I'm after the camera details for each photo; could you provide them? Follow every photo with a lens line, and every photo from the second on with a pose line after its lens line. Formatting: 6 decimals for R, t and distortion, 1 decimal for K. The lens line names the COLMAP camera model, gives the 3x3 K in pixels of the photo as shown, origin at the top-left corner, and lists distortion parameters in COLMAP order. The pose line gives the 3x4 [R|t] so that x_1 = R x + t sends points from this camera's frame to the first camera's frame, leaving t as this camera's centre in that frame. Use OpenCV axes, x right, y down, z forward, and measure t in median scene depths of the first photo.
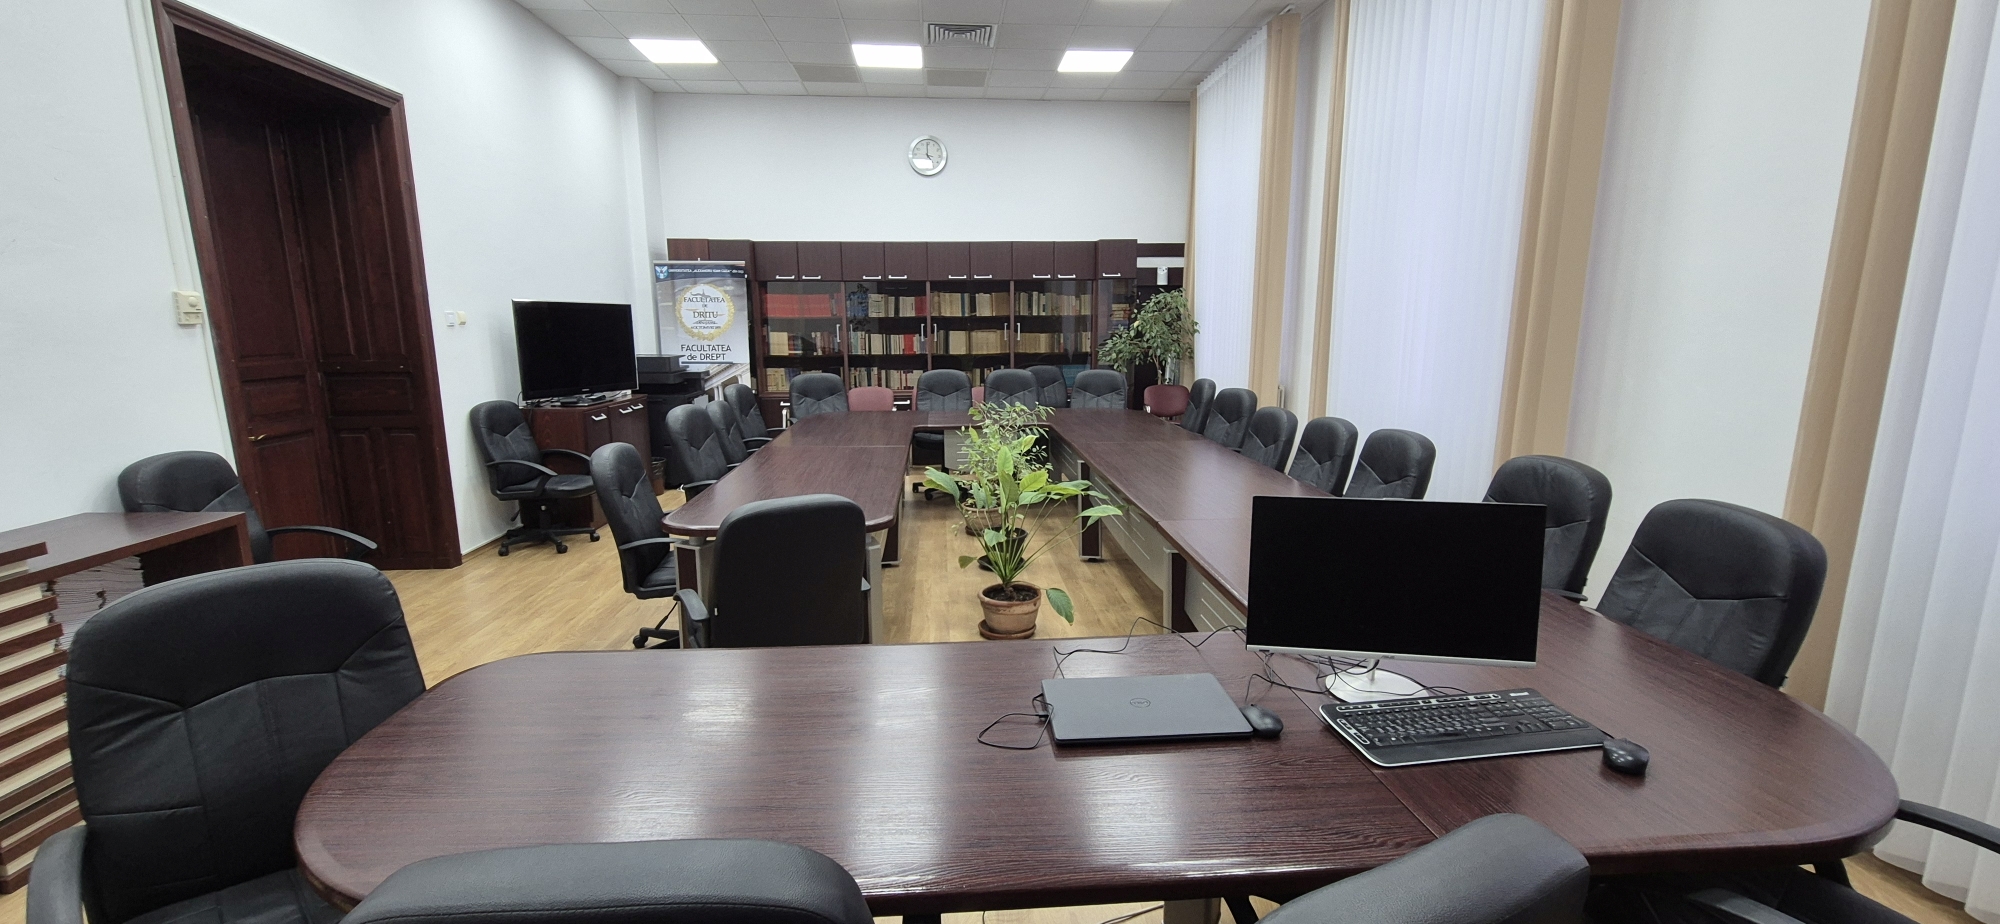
lens RADIAL K [[811.8, 0, 1000.6], [0, 811.8, 470.3], [0, 0, 1]] dist [-0.004989, 0.000351]
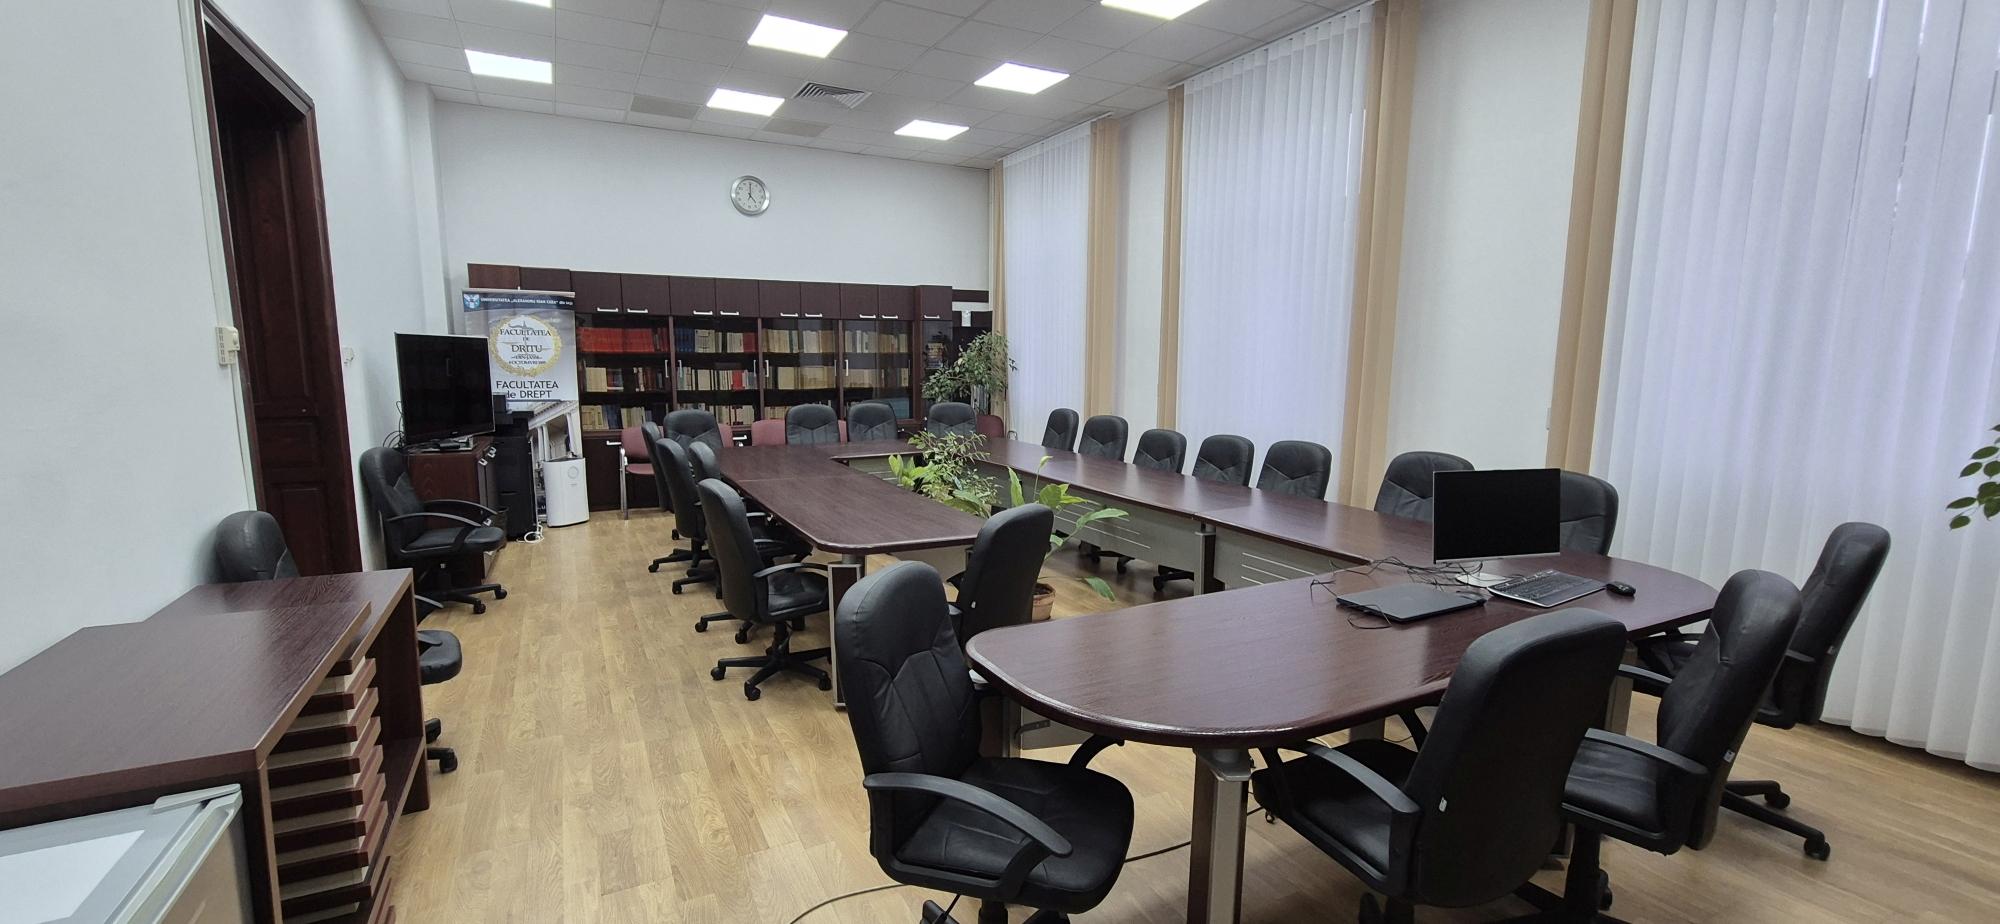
lens RADIAL K [[811.8, 0, 1001.5], [0, 811.8, 460.8], [0, 0, 1]] dist [-0.004989, 0.000351]
pose [[0.916062, -0.042921, 0.398733, -0.240026], [0.062987, 0.997315, -0.037356, 0.002324], [-0.396059, 0.059335, 0.916306, -0.042107]]
